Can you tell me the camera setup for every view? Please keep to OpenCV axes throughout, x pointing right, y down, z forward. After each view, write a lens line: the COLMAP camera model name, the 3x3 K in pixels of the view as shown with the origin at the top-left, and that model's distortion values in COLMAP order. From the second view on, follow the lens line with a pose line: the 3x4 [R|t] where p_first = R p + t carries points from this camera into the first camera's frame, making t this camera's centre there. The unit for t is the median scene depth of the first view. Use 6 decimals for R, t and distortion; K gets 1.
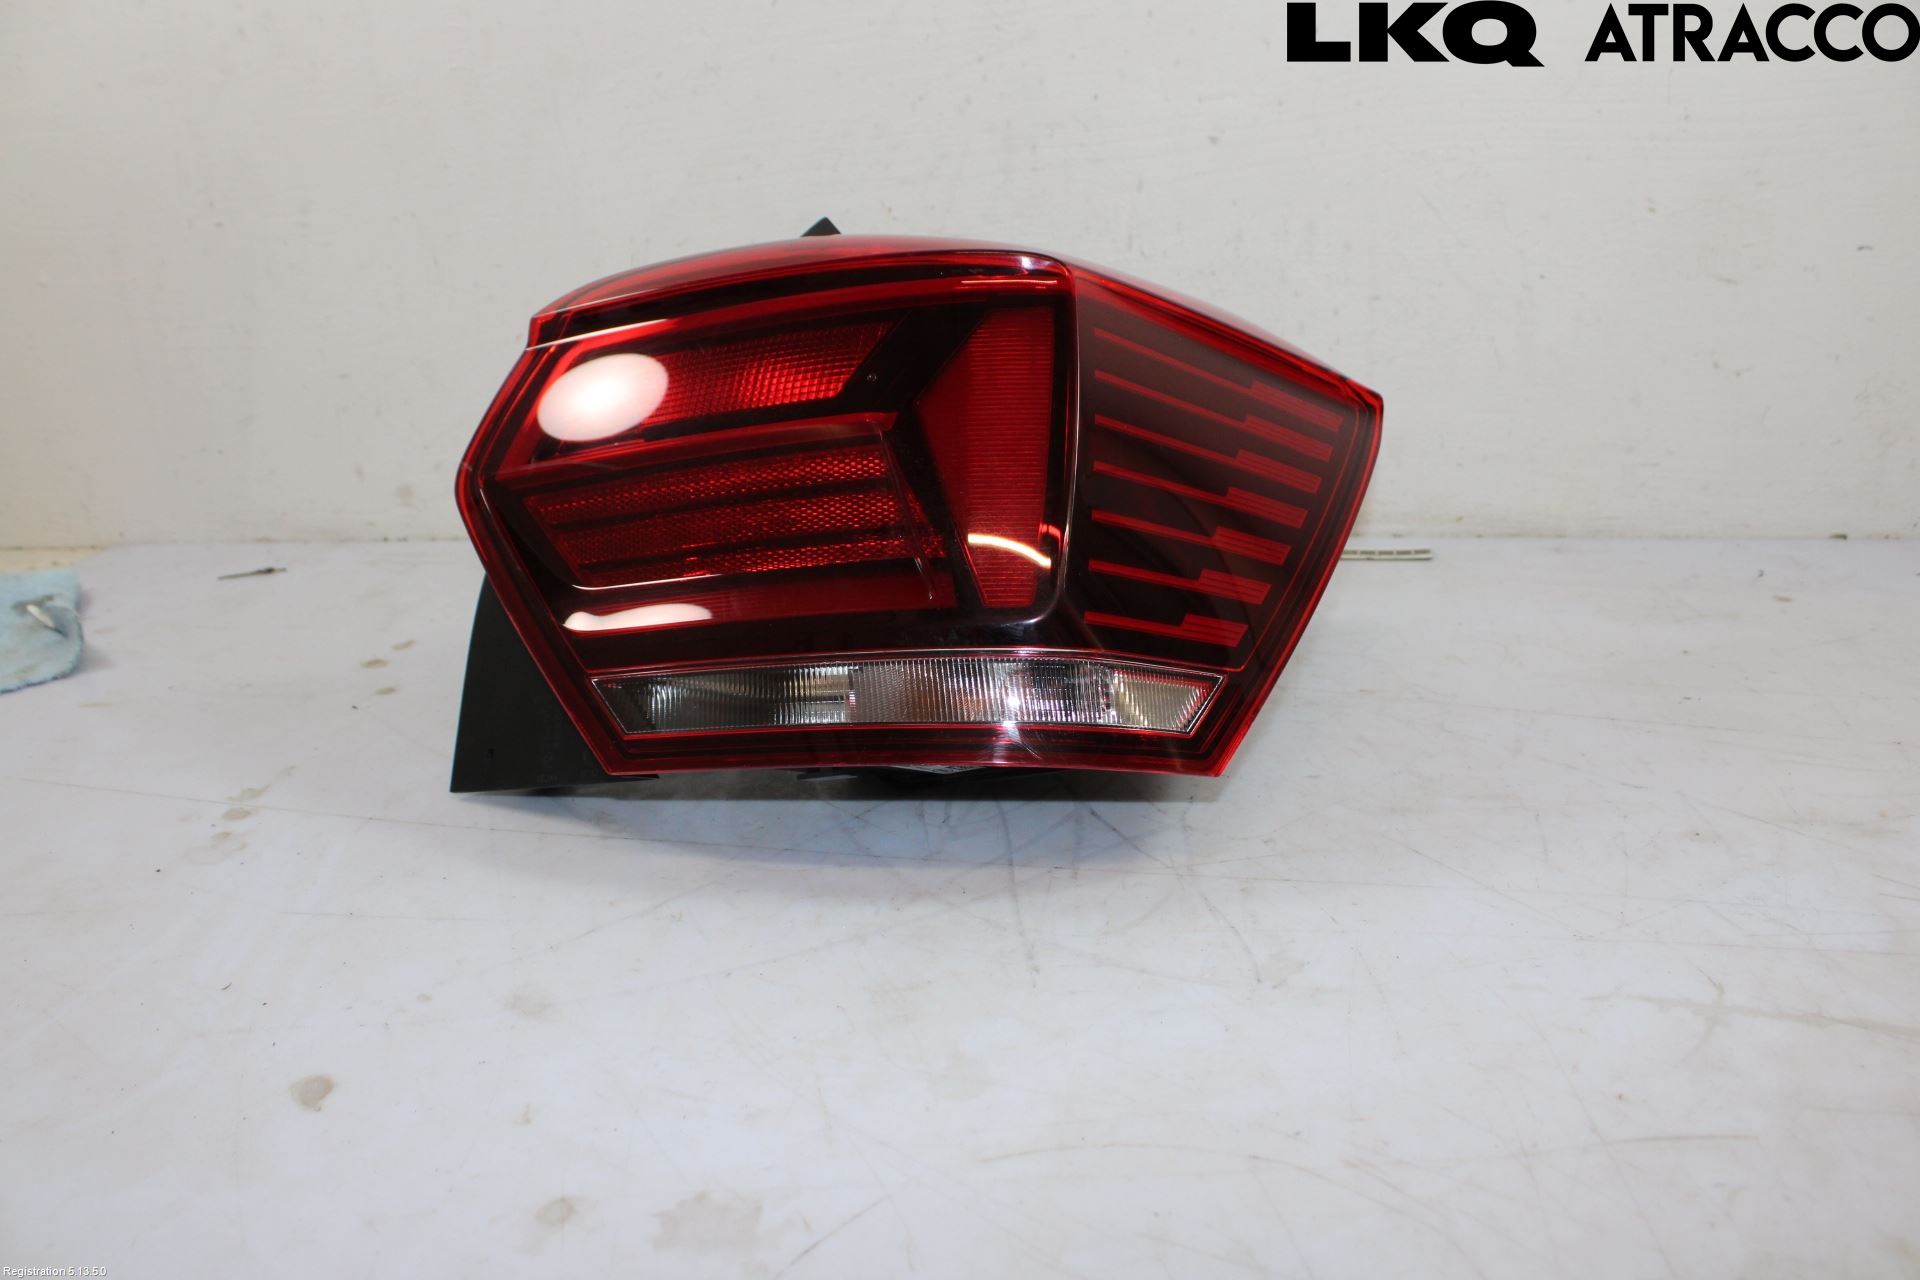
lens RADIAL K [[1584.1, 0, 960.0], [0, 1584.1, 640.0], [0, 0, 1]] dist [-0.170727, 0.143972]
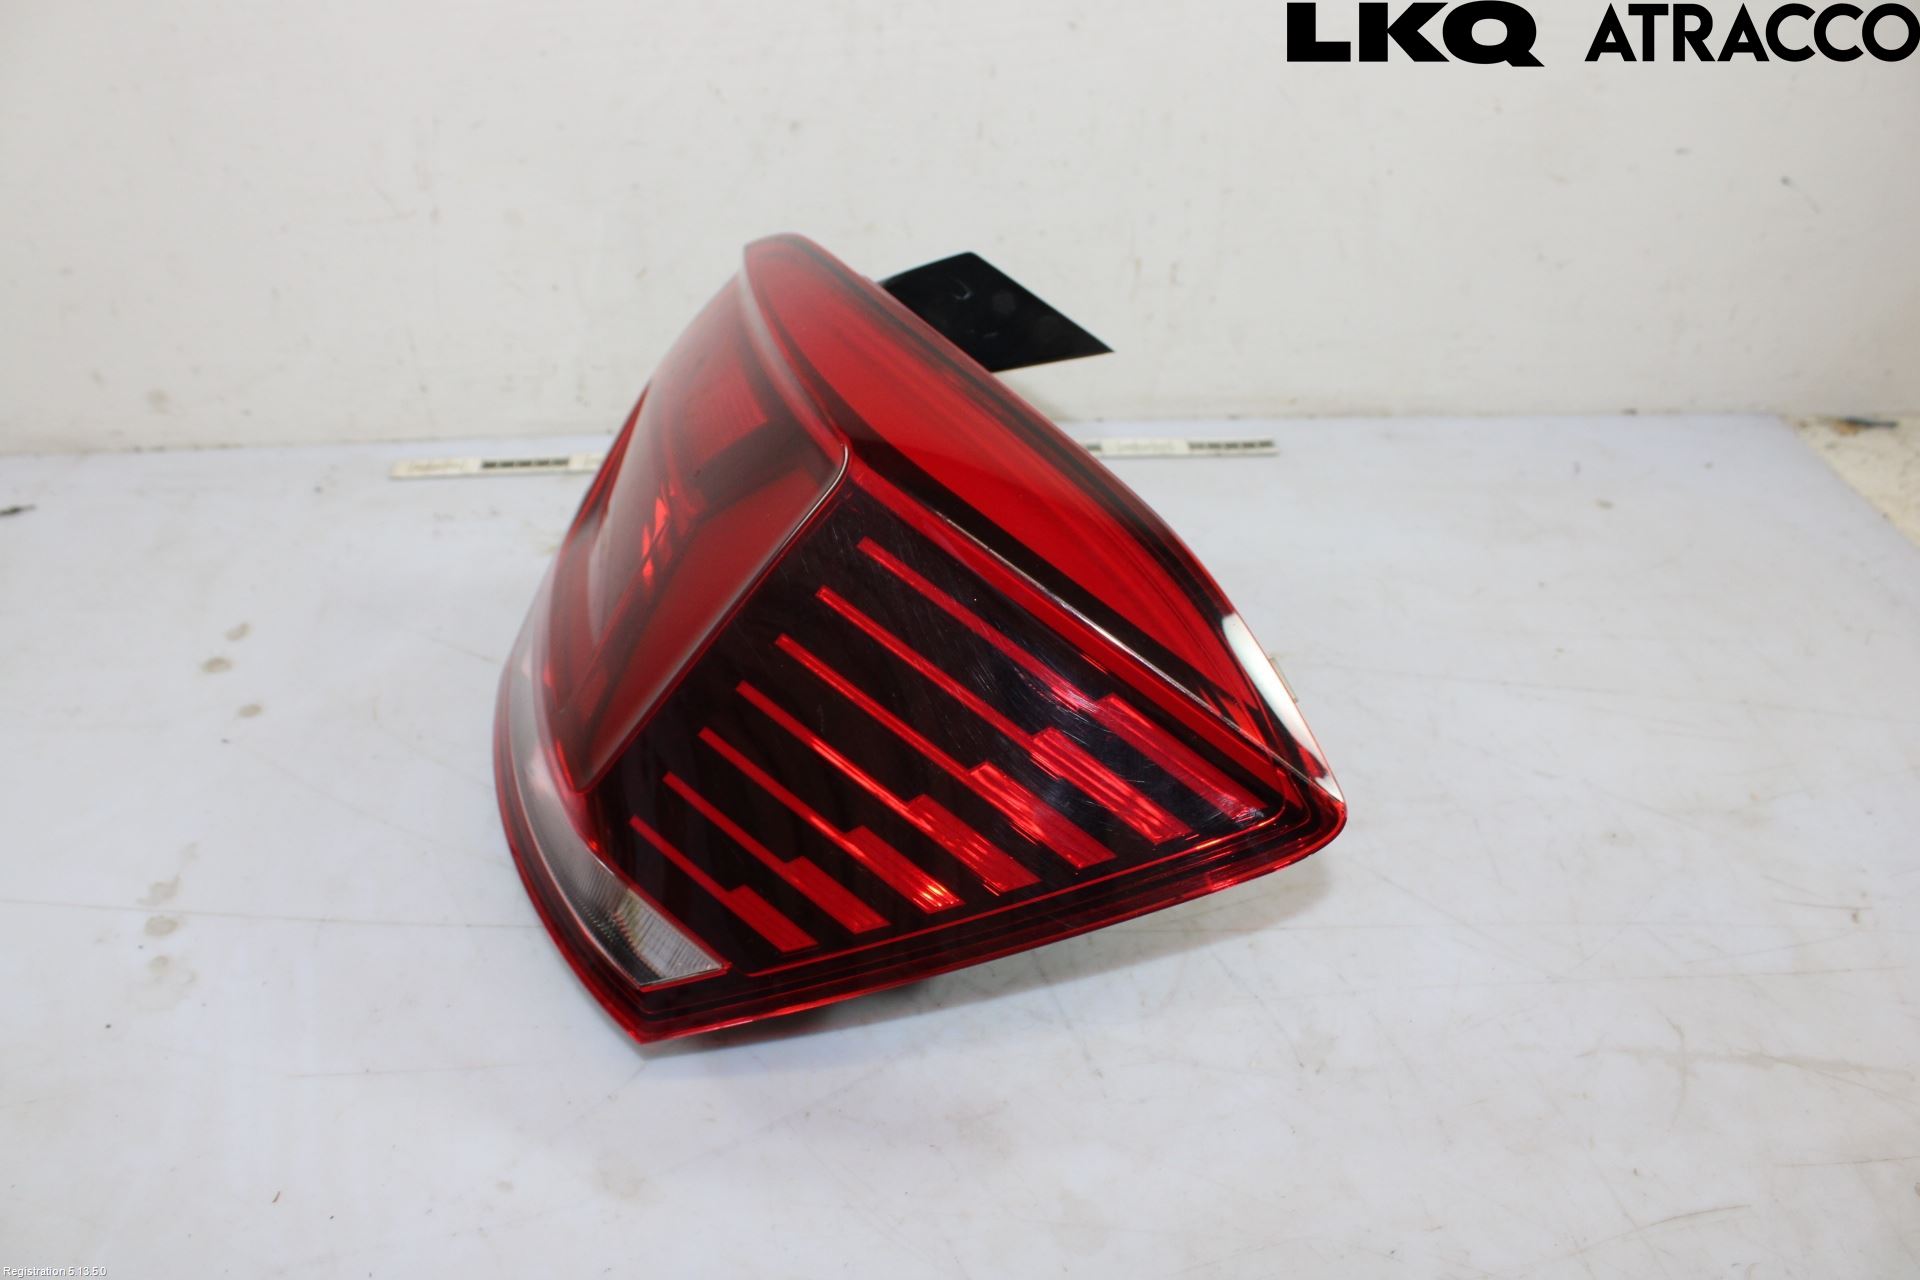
lens RADIAL K [[1584.1, 0, 960.0], [0, 1584.1, 640.0], [0, 0, 1]] dist [-0.170727, 0.143972]
pose [[0.970164, -0.082439, 0.228005, -0.157180], [0.026008, 0.970377, 0.240192, -0.201066], [-0.241052, -0.227096, 0.943568, 0.052184]]
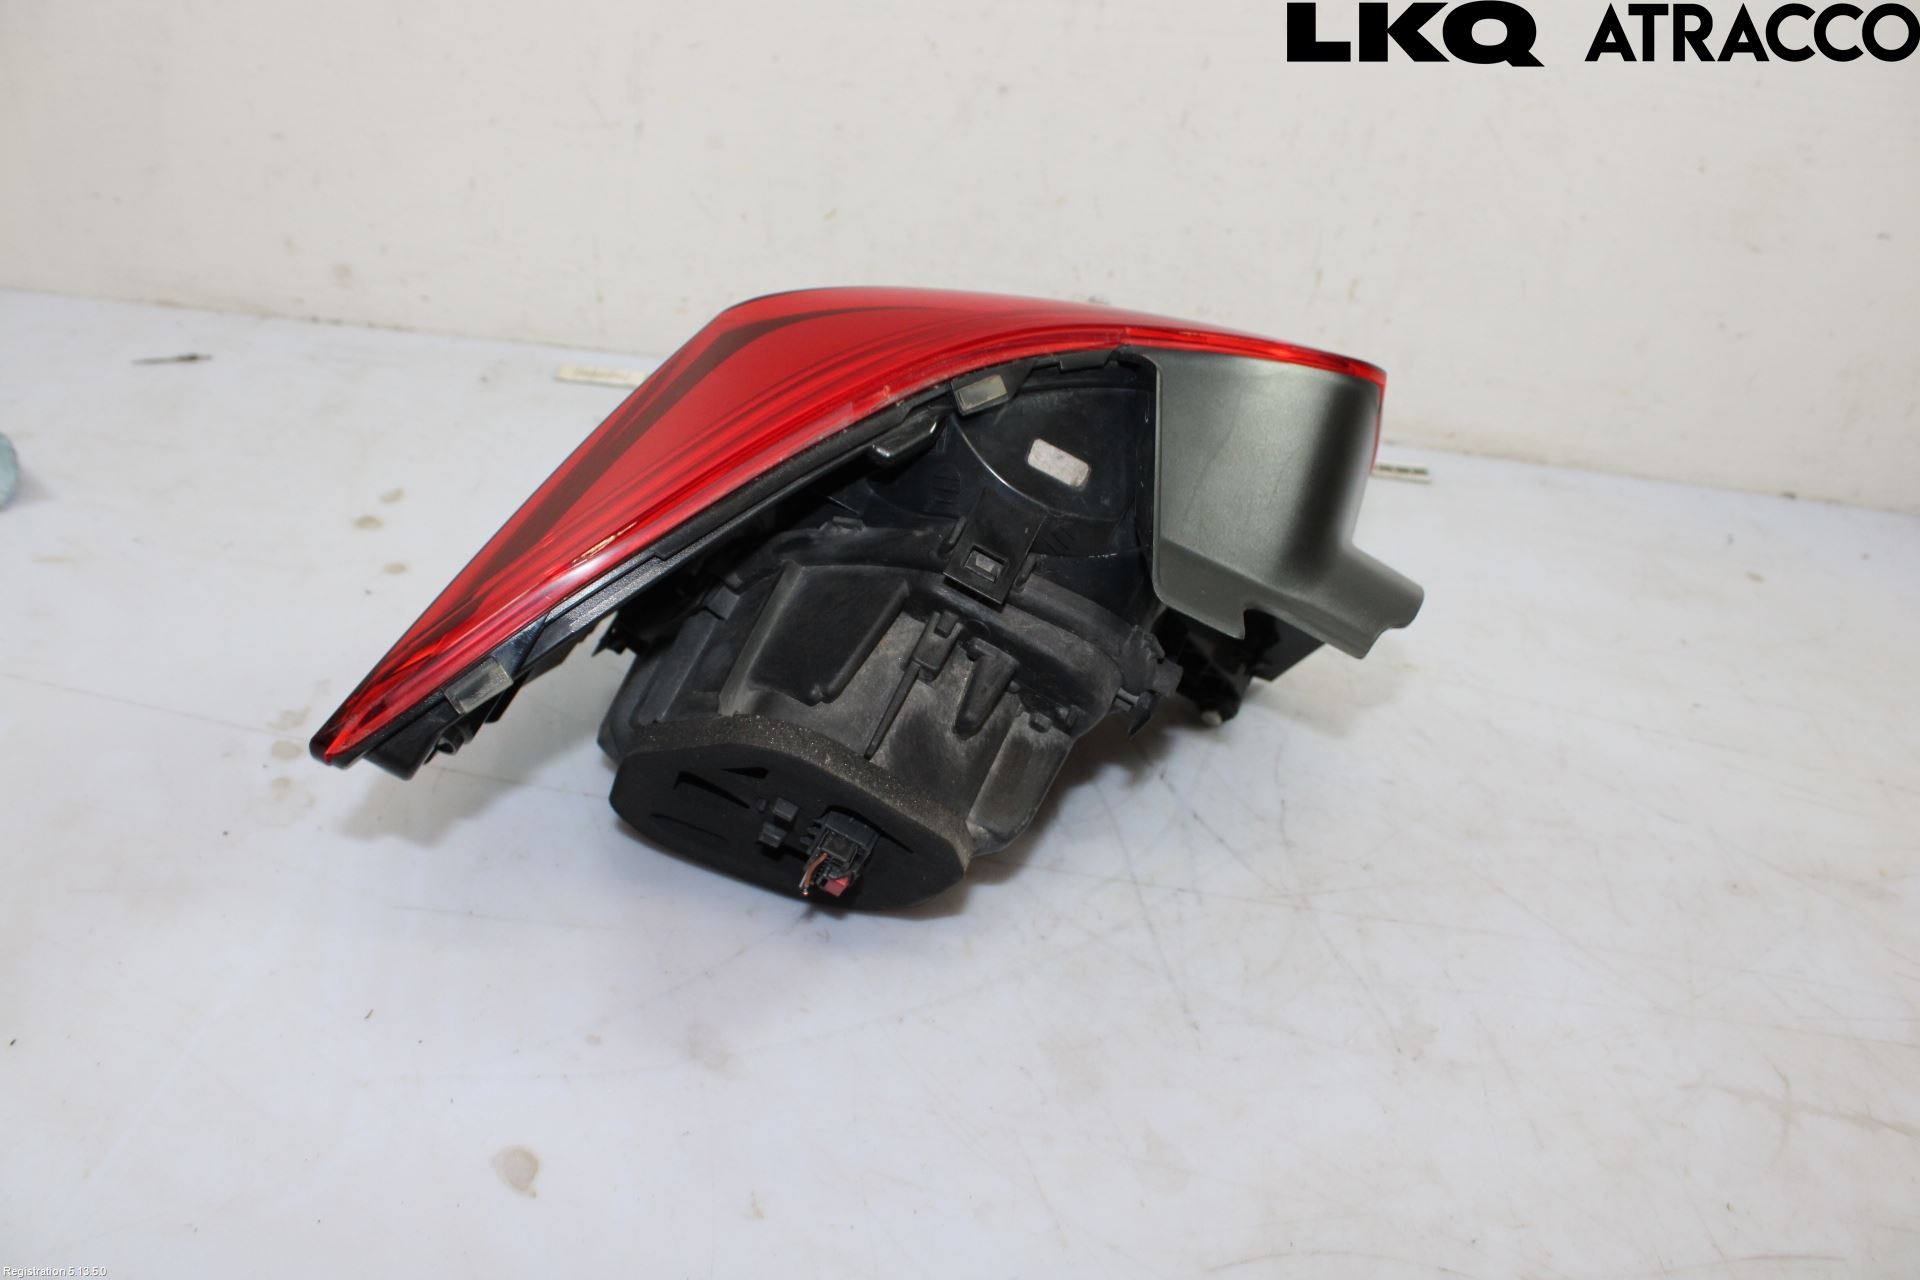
lens RADIAL K [[1582.9, 0, 965.8], [0, 1582.9, 645.7], [0, 0, 1]] dist [-0.168937, 0.139656]
pose [[0.981911, 0.066430, 0.177308, -0.184810], [-0.105778, 0.969134, 0.222691, -0.154682], [-0.157042, -0.237418, 0.958630, 0.045708]]
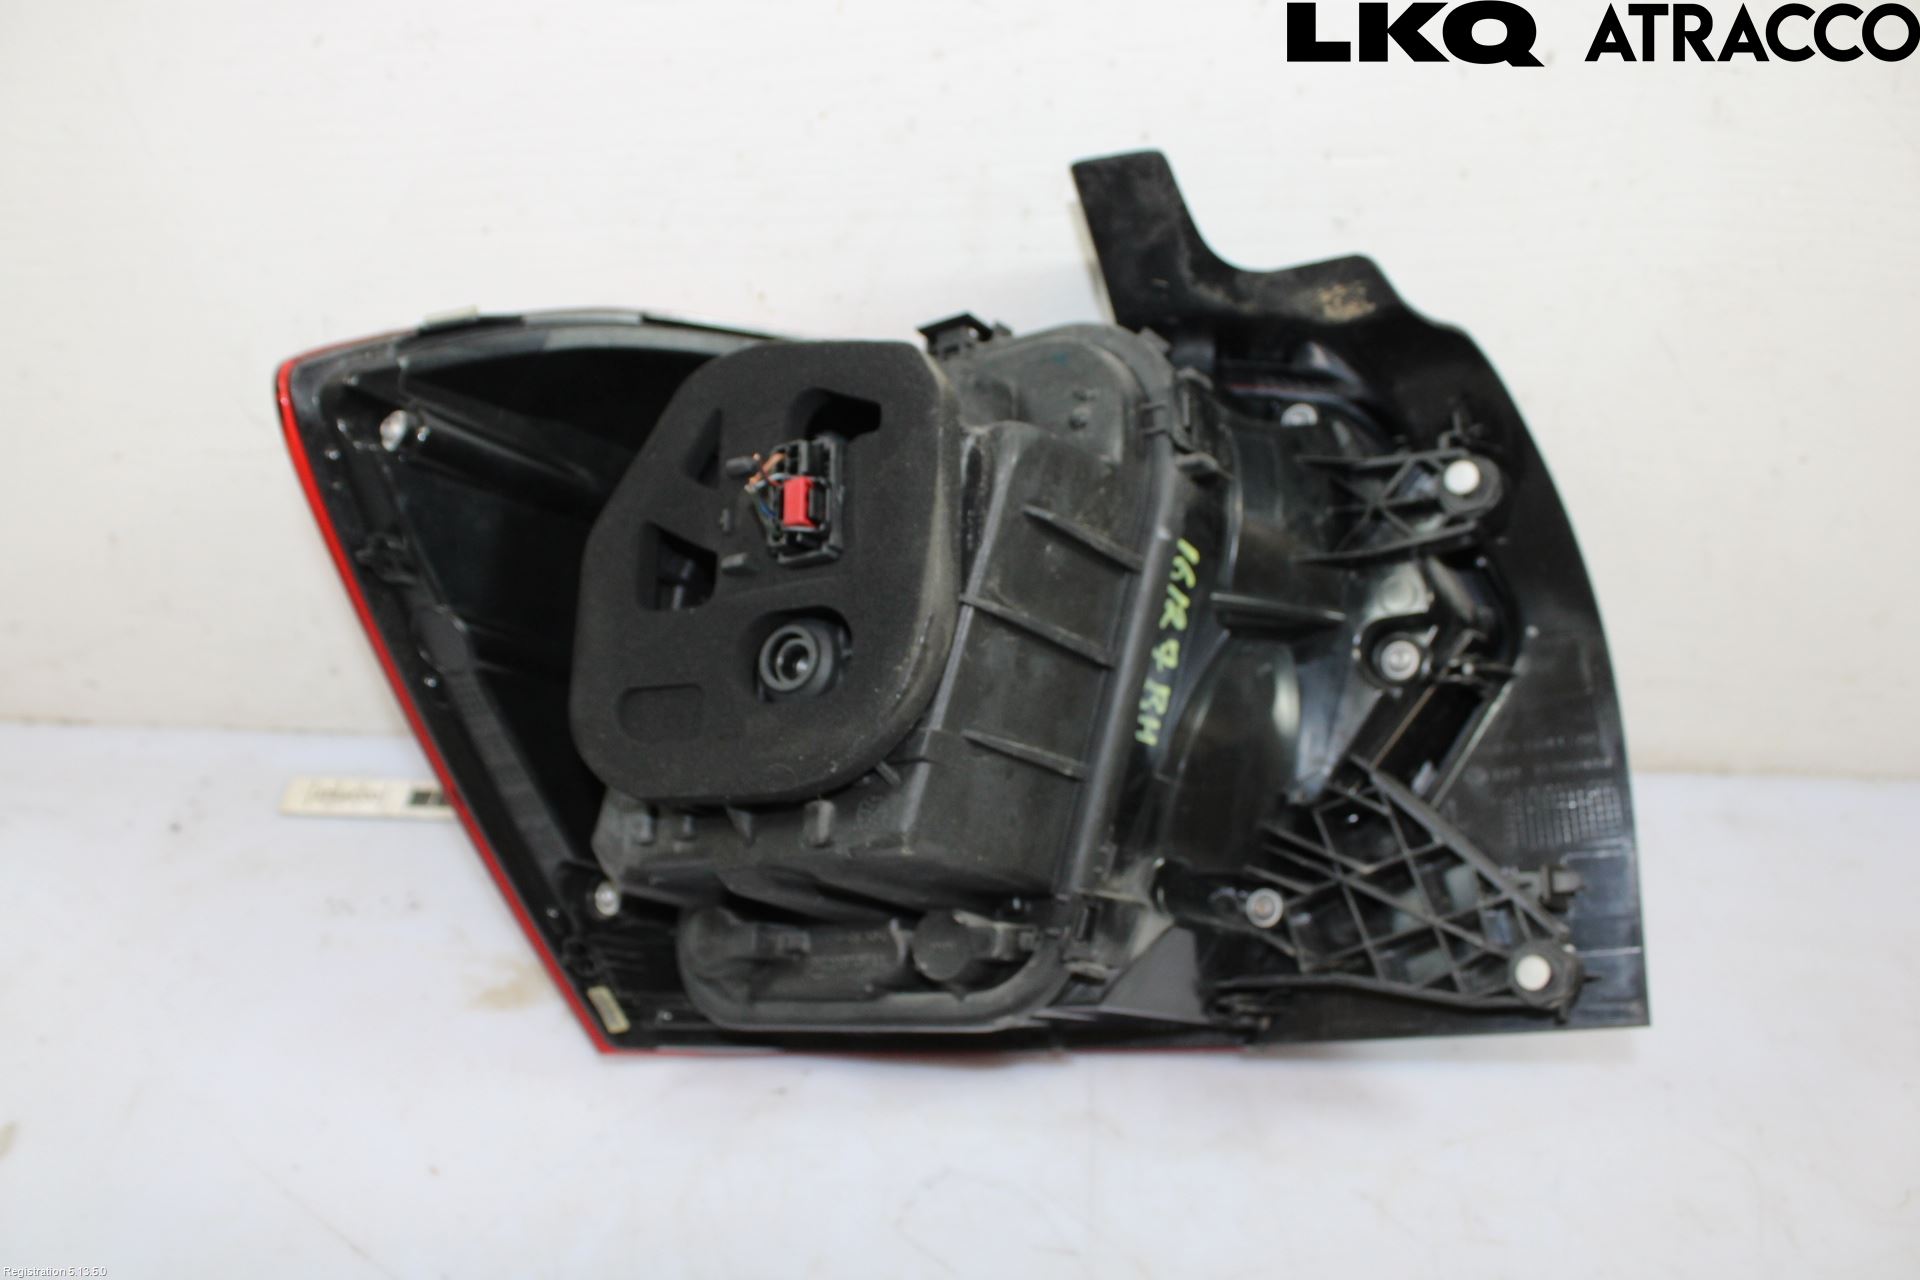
lens RADIAL K [[1584.1, 0, 960.0], [0, 1584.1, 640.0], [0, 0, 1]] dist [-0.170727, 0.143972]
pose [[0.985679, -0.036191, 0.164705, -0.081601], [-0.017064, 0.950281, 0.310926, -0.378345], [-0.167769, -0.309284, 0.936054, 0.469077]]
